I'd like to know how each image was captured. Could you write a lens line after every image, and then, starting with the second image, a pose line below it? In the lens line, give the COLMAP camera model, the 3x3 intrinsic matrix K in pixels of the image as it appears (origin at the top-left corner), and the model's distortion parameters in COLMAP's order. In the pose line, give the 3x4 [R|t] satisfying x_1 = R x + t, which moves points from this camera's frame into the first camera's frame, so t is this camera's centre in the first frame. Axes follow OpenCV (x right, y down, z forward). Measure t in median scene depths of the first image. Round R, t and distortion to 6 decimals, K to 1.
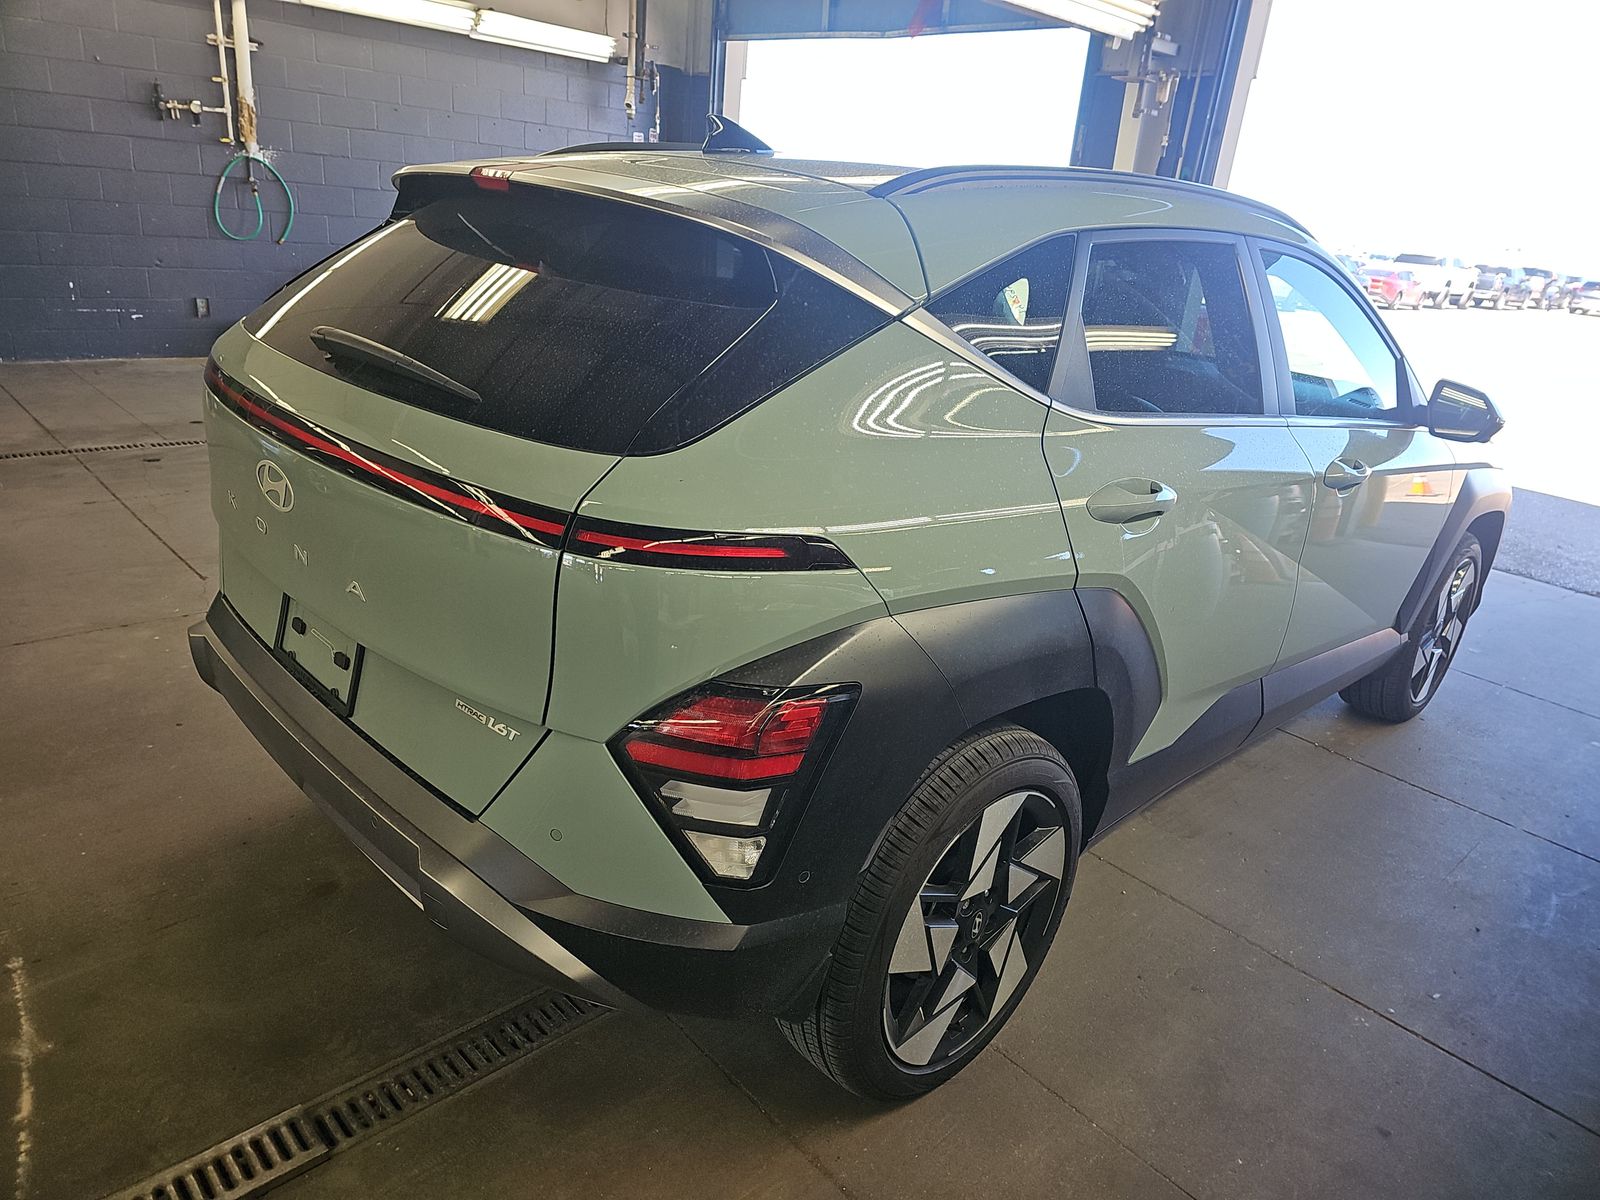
lens RADIAL K [[1062.7, 0, 800.0], [0, 1062.7, 600.0], [0, 0, 1]] dist [0.041751, -0.037099]
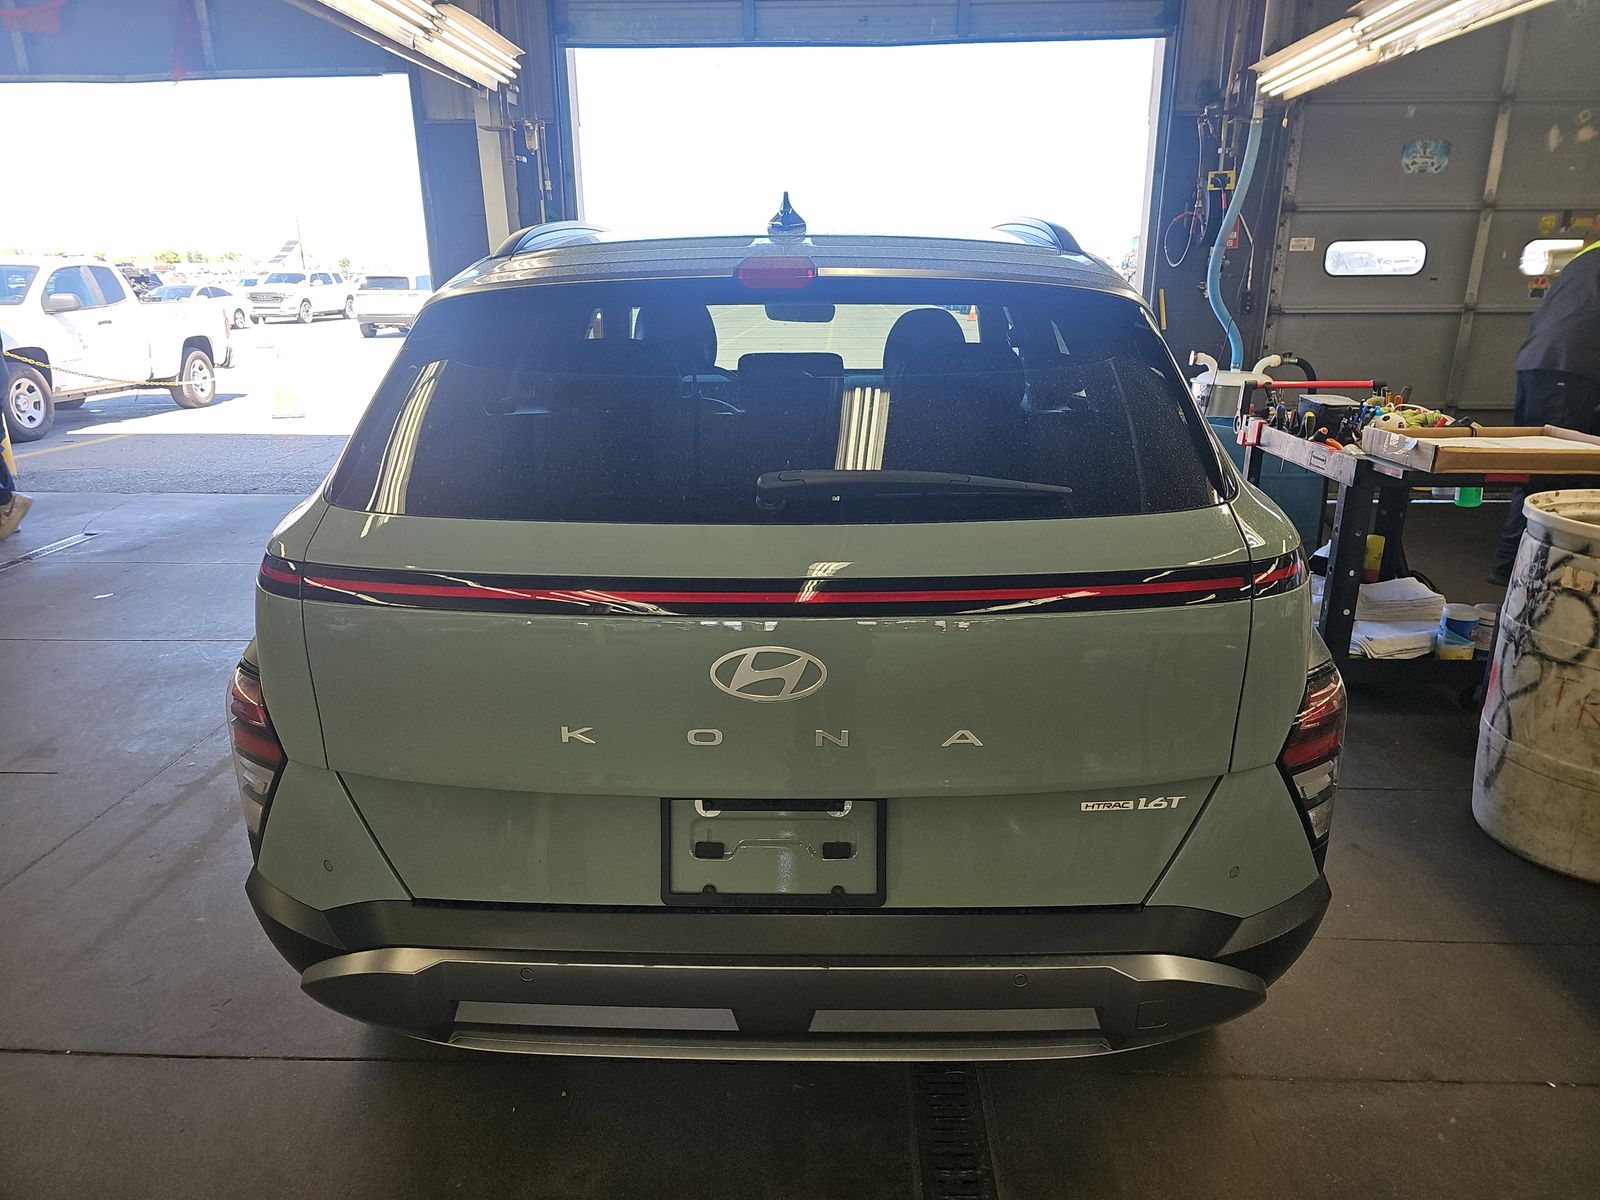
lens RADIAL K [[1062.7, 0, 800.0], [0, 1062.7, 600.0], [0, 0, 1]] dist [0.041751, -0.037099]
pose [[0.720646, -0.298235, 0.625879, -0.925783], [0.316168, 0.944783, 0.086155, -0.212901], [-0.617014, 0.135796, 0.775147, 0.345389]]
